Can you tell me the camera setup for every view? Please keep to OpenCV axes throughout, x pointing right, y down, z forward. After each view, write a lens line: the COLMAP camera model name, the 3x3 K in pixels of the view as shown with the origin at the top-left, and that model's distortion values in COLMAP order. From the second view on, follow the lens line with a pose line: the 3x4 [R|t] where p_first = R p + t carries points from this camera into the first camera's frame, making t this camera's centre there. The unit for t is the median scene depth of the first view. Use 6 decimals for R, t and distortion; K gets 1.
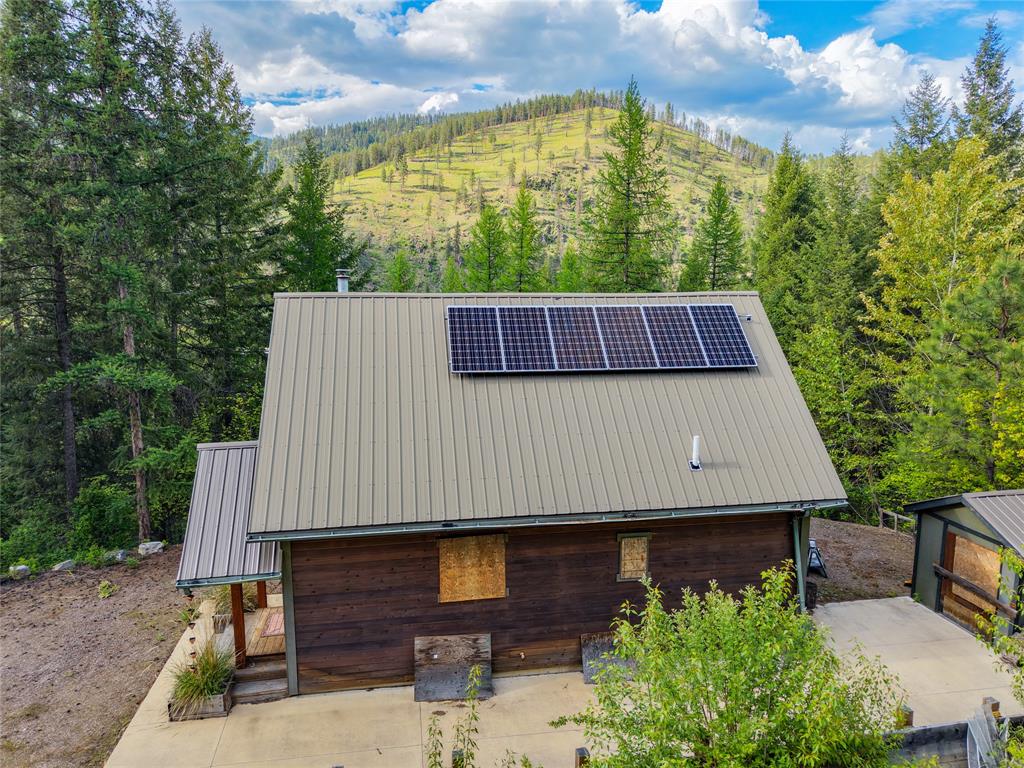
lens RADIAL K [[678.8, 0, 512.0], [0, 678.8, 384.0], [0, 0, 1]] dist [0.000292, -0.002879]
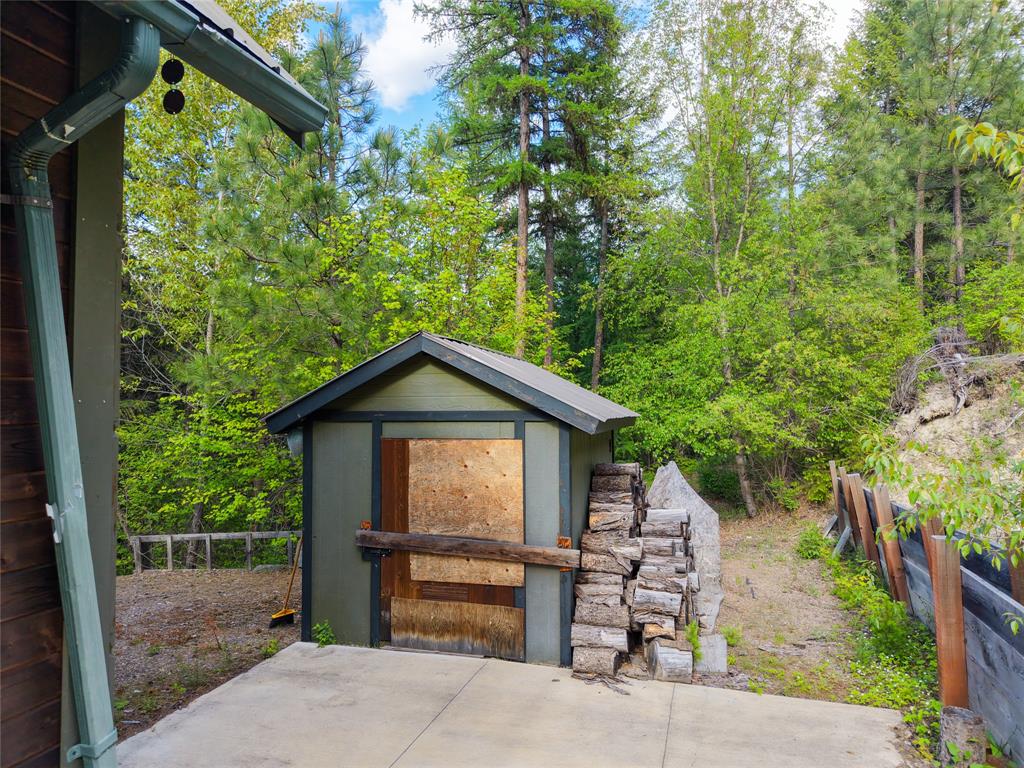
lens RADIAL K [[678.8, 0, 512.0], [0, 678.8, 384.0], [0, 0, 1]] dist [0.000292, -0.002879]
pose [[0.435732, 0.029315, 0.899599, 0.281485], [0.141119, 0.984884, -0.100447, 0.228983], [-0.888945, 0.170718, 0.425009, 0.715602]]
